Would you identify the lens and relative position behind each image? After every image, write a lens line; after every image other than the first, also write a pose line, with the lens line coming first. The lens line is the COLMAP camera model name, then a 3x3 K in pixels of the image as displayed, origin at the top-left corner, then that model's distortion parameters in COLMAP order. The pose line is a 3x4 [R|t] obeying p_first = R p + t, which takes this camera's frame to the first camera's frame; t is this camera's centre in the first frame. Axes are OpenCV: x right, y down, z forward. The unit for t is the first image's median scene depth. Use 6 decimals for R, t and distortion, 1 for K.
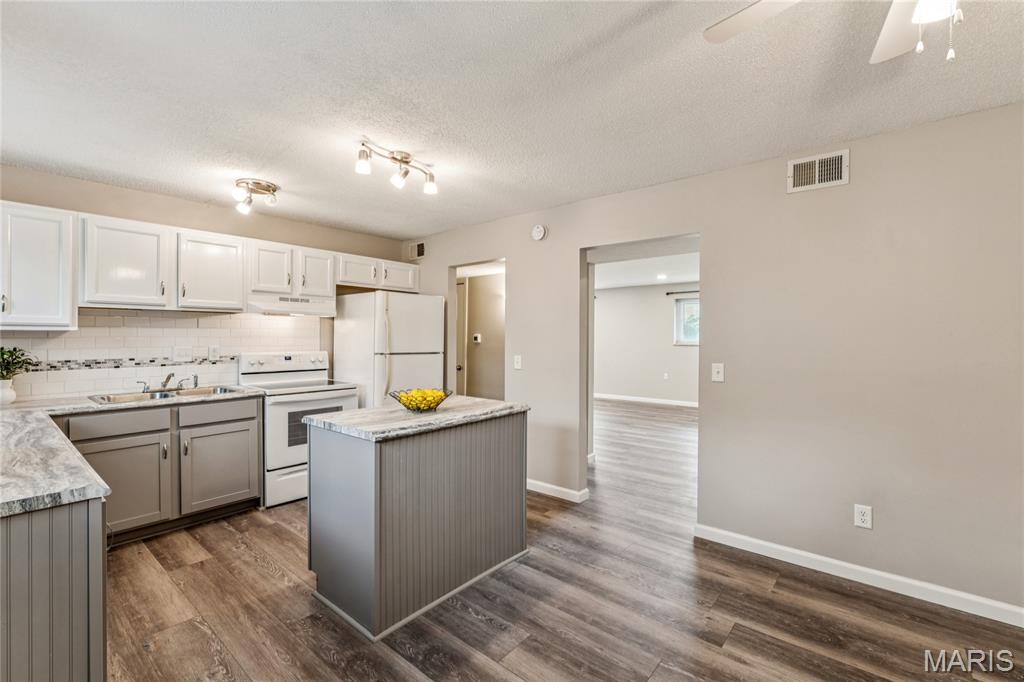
lens RADIAL K [[455.5, 0, 520.0], [0, 455.5, 339.8], [0, 0, 1]] dist [-0.000619, -0.000140]
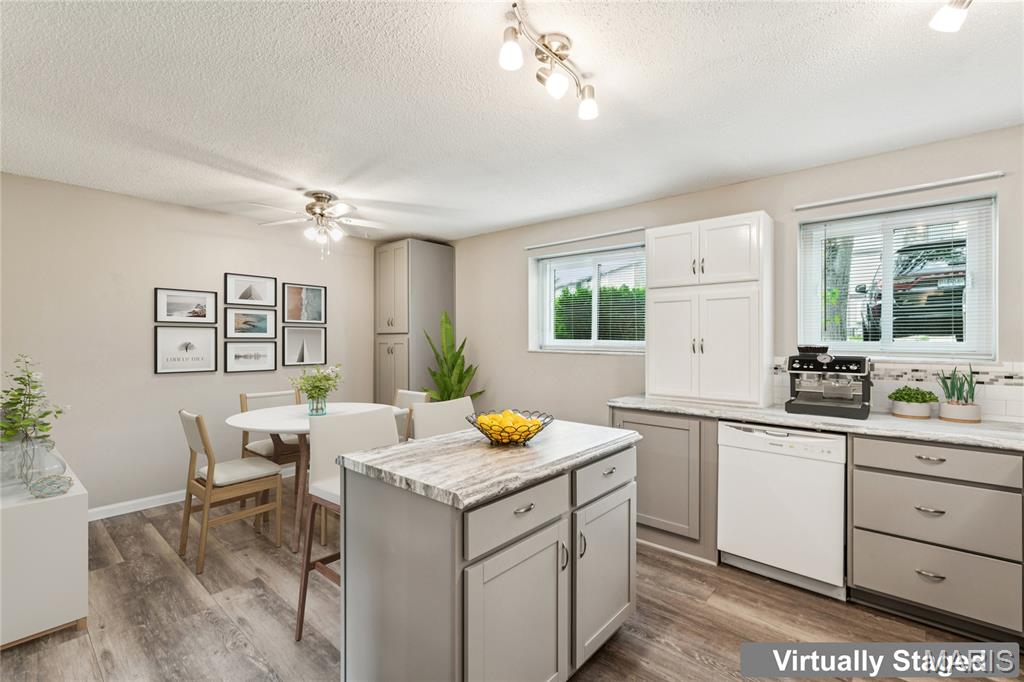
lens RADIAL K [[455.5, 0, 520.0], [0, 455.5, 339.8], [0, 0, 1]] dist [-0.000619, -0.000140]
pose [[-0.999789, -0.003742, 0.020189, -0.215390], [-0.003569, 0.999957, 0.008593, -0.010673], [-0.020220, 0.008519, -0.999759, 1.499002]]
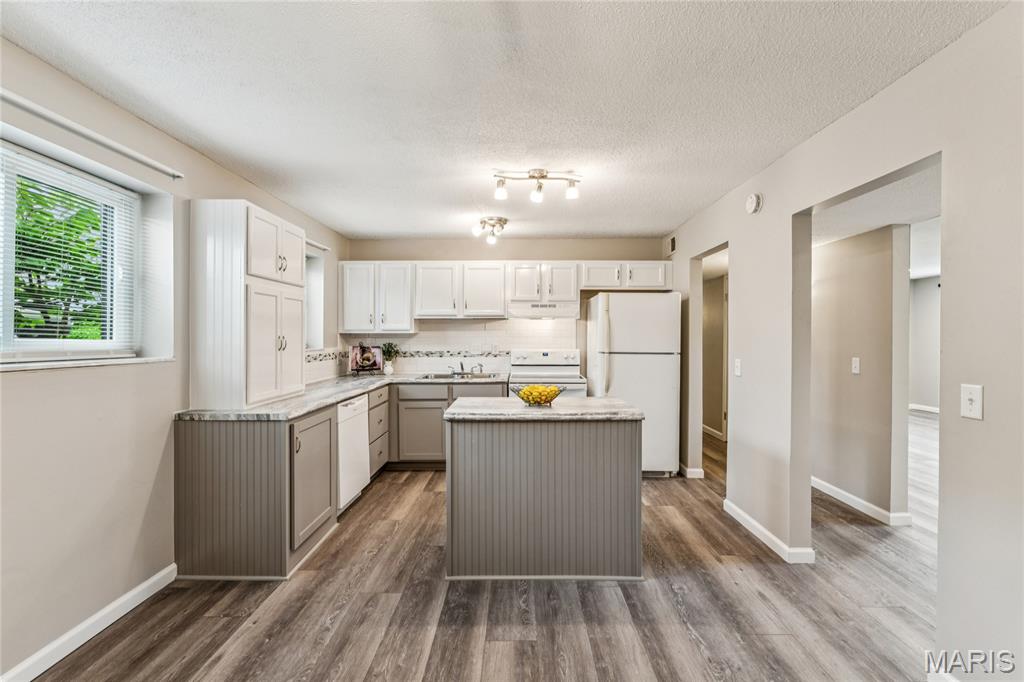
lens RADIAL K [[458.5, 0, 510.8], [0, 458.5, 339.4], [0, 0, 1]] dist [-0.000904, -0.000021]
pose [[0.626109, 0.002919, -0.779730, 0.518929], [-0.002615, 0.999995, 0.001644, -0.001100], [0.779731, 0.001009, 0.626114, 0.233011]]
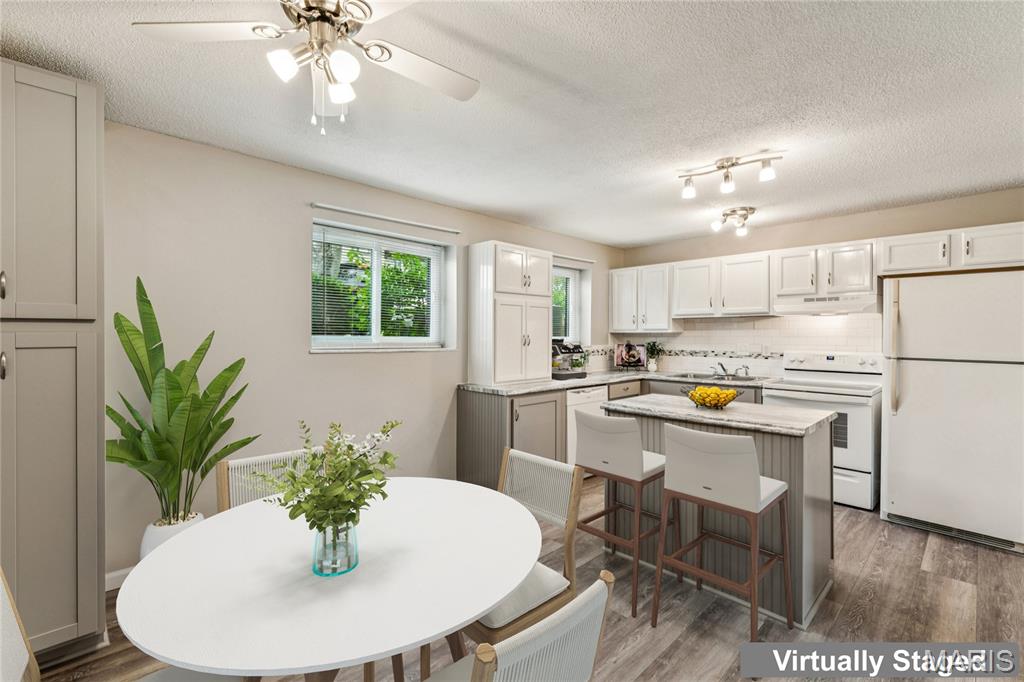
lens RADIAL K [[455.6, 0, 506.9], [0, 455.6, 336.9], [0, 0, 1]] dist [-0.001078, -0.000036]
pose [[-0.120288, 0.001767, -0.992737, 0.758900], [-0.008303, 0.999962, 0.002786, -0.003344], [0.992704, 0.008578, -0.120269, 0.579850]]
